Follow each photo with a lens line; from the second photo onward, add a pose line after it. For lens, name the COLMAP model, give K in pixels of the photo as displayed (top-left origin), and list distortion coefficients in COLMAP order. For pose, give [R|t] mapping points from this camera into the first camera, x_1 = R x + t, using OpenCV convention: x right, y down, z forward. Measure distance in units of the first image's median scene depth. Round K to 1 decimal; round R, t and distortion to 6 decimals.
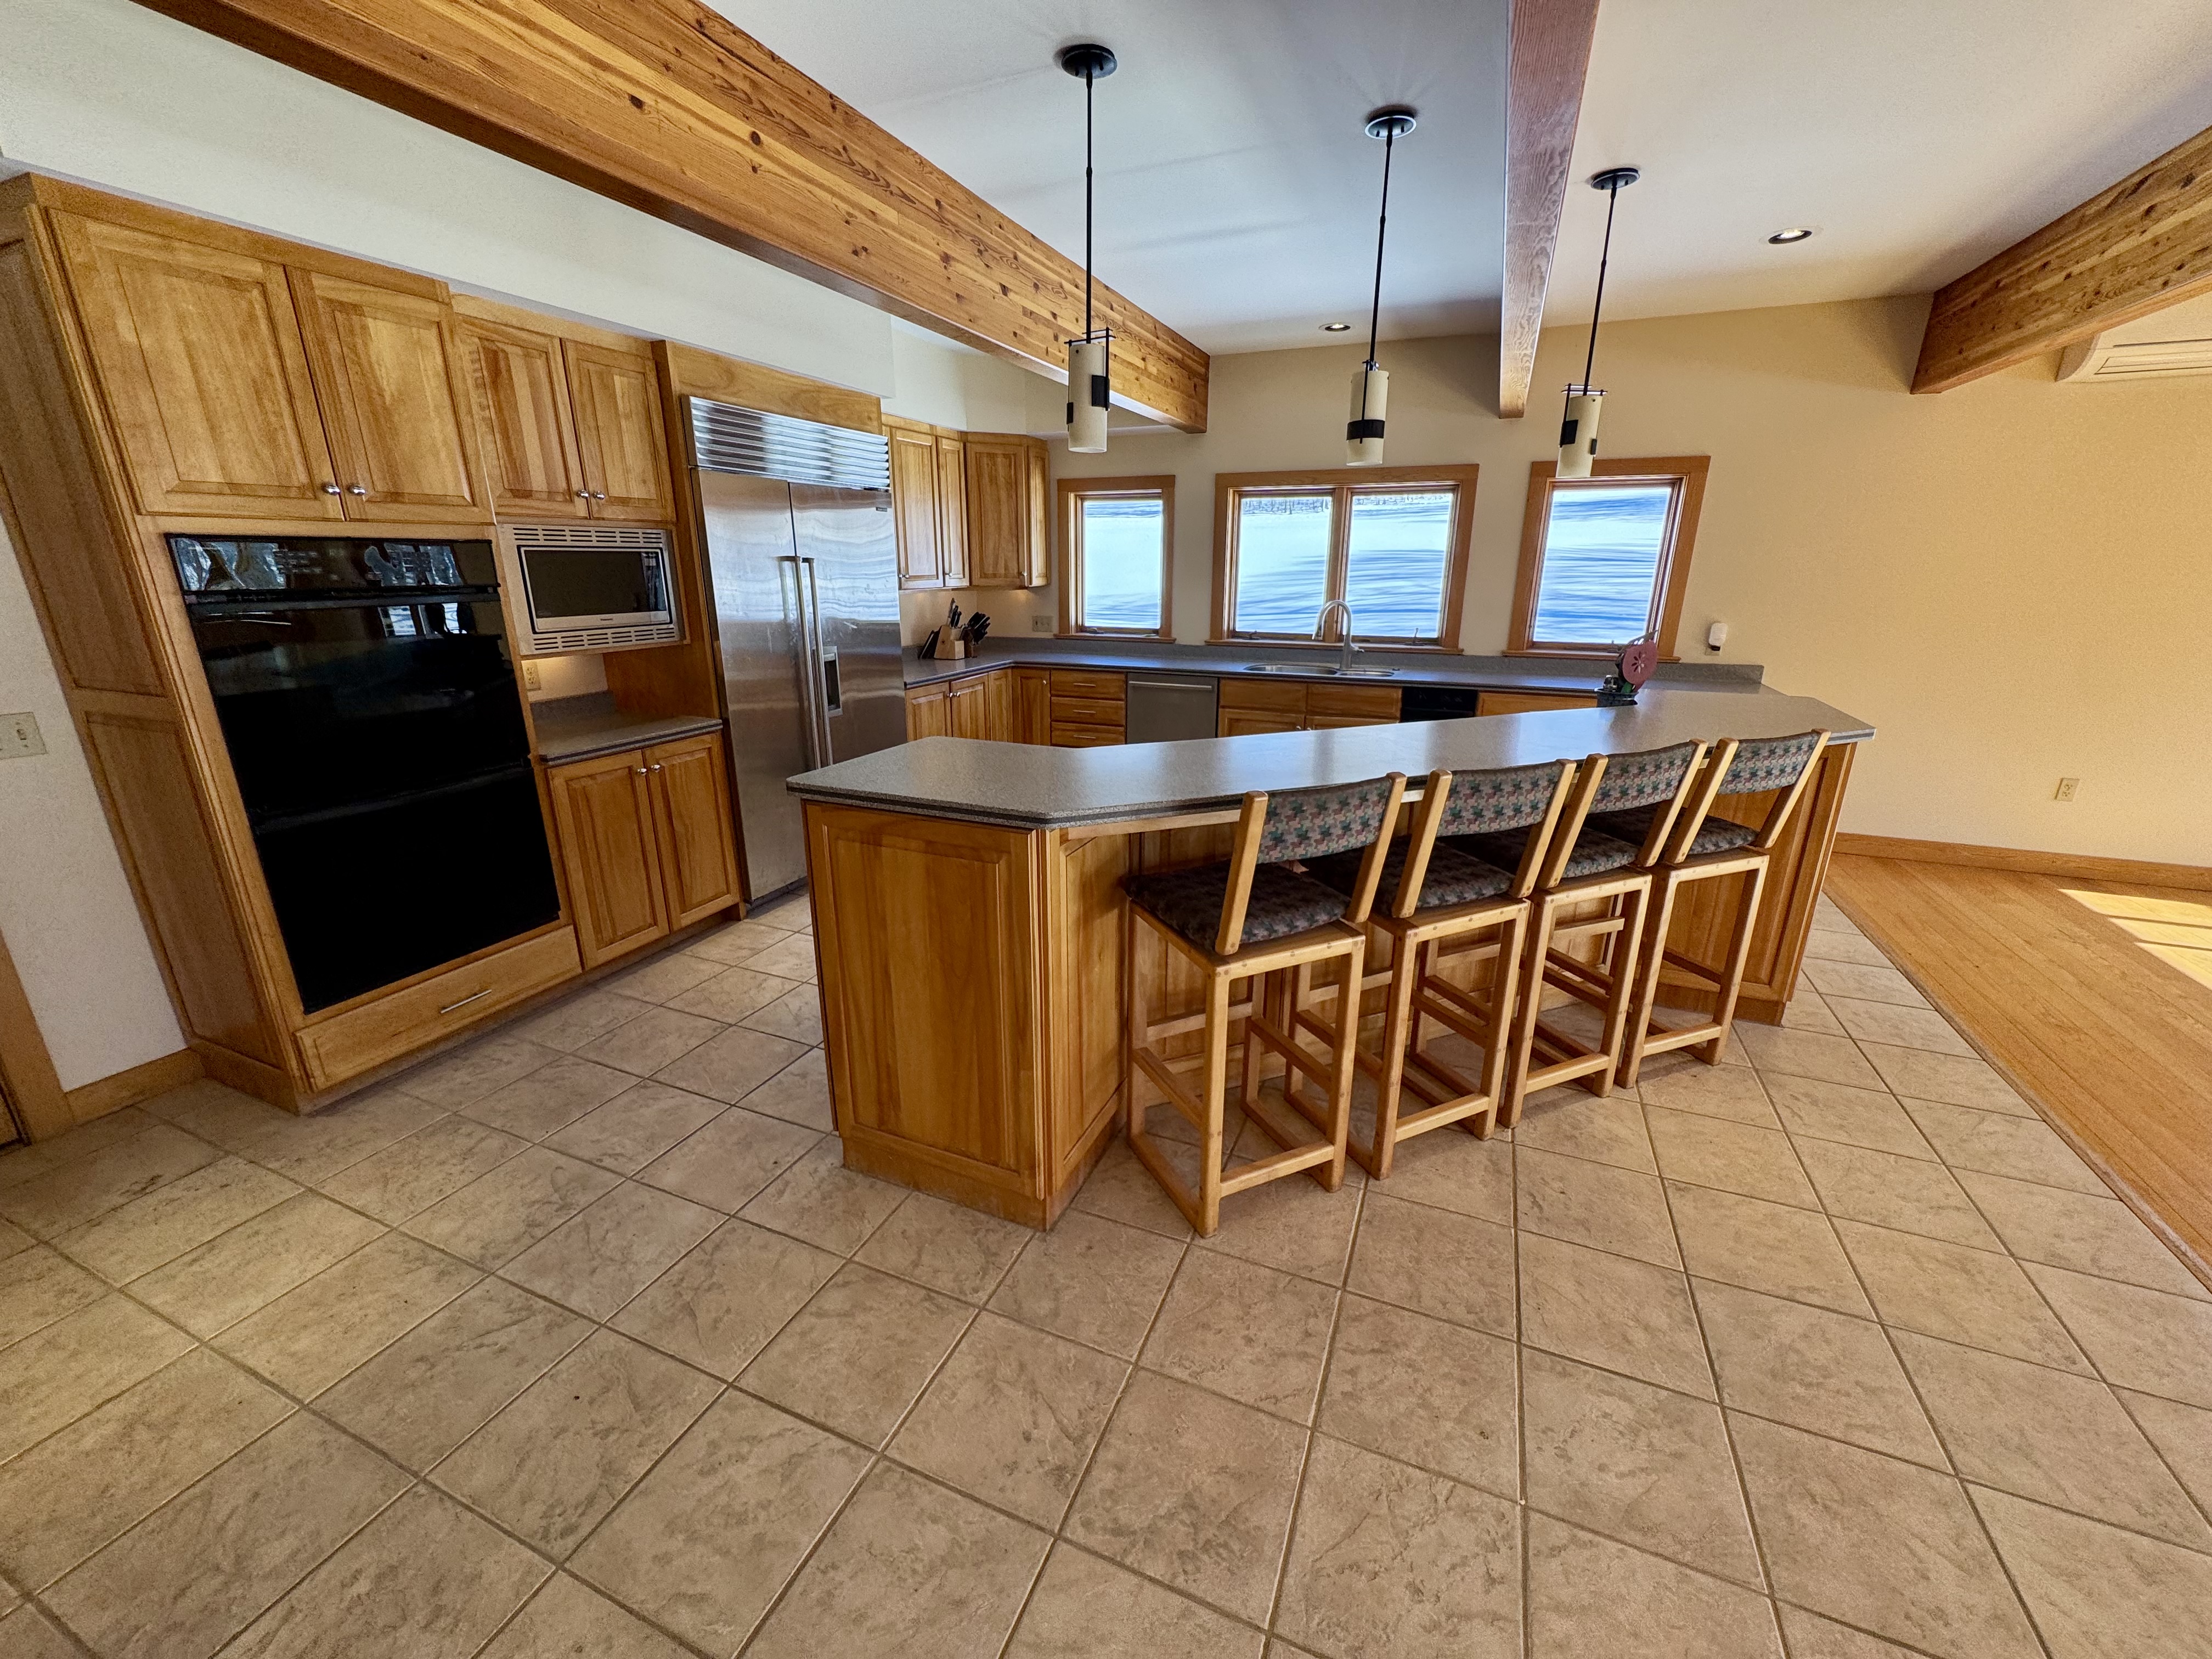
lens RADIAL K [[882.4, 0, 1110.7], [0, 882.4, 829.6], [0, 0, 1]] dist [-0.004103, 0.000328]
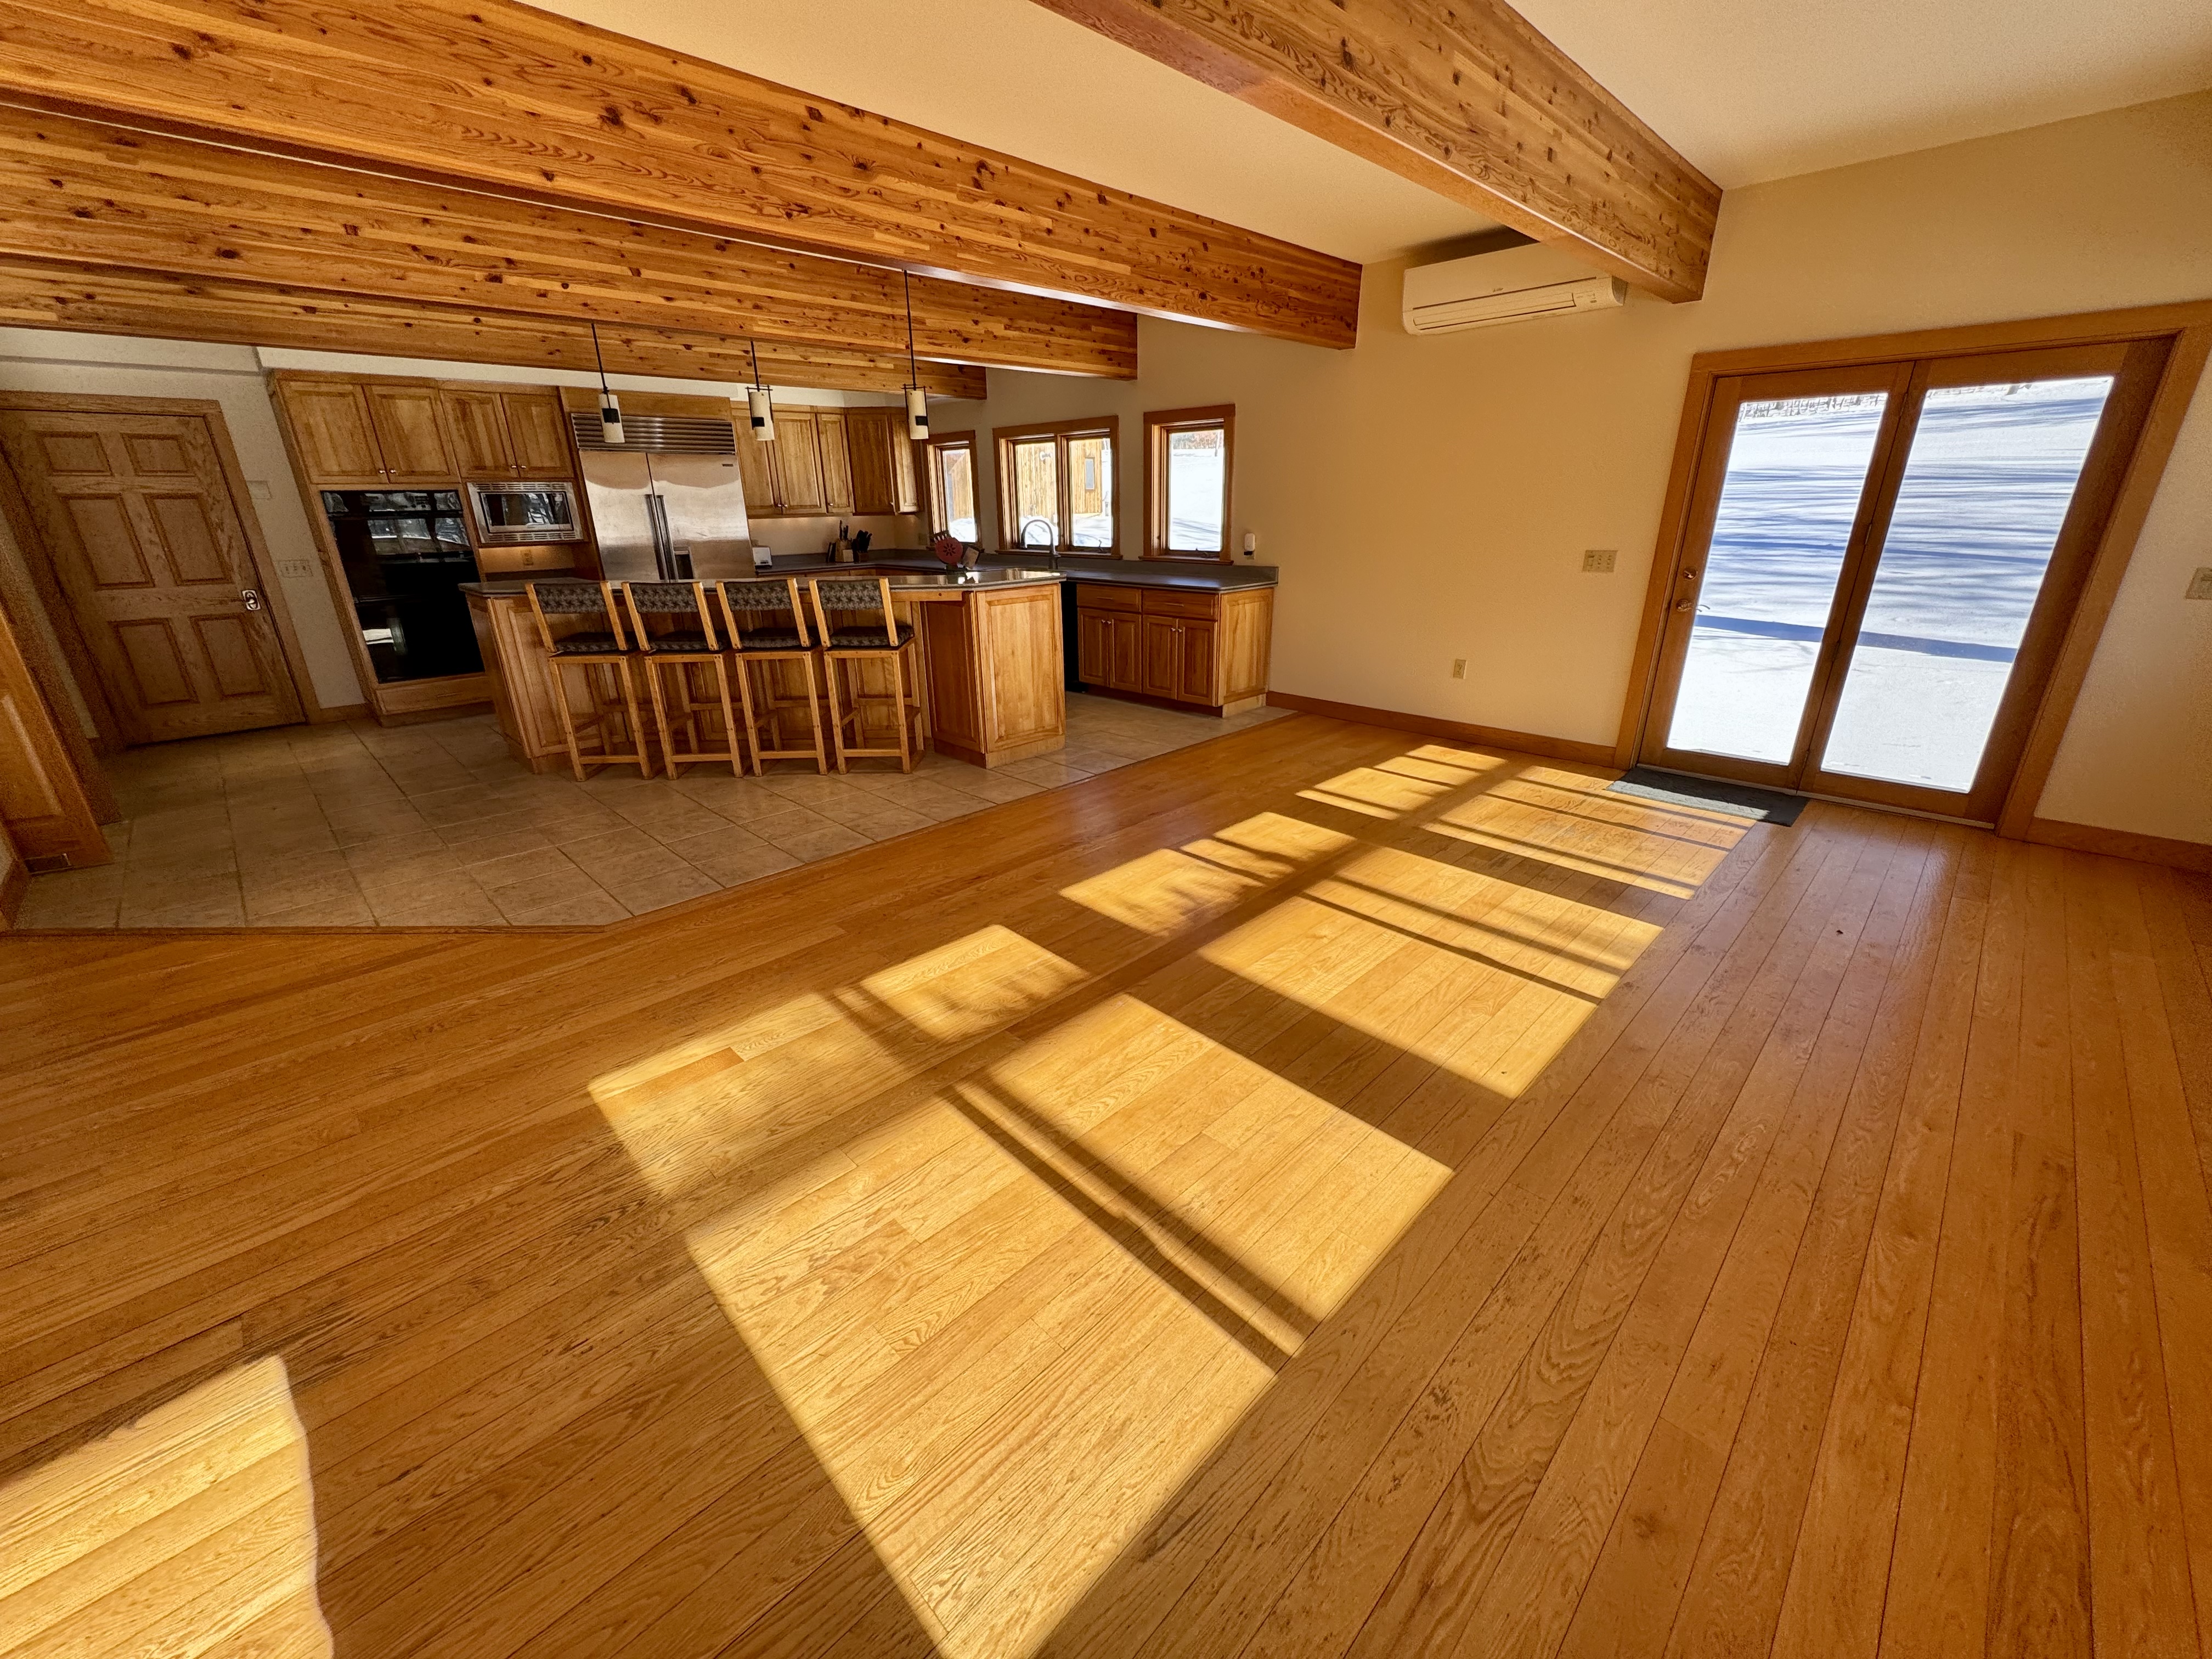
lens RADIAL K [[882.4, 0, 1114.9], [0, 882.4, 829.9], [0, 0, 1]] dist [-0.004103, 0.000328]
pose [[0.929074, 0.116275, -0.351143, 0.913215], [-0.092045, 0.992122, 0.084985, 0.099384], [0.358258, -0.046637, 0.932457, -0.285462]]
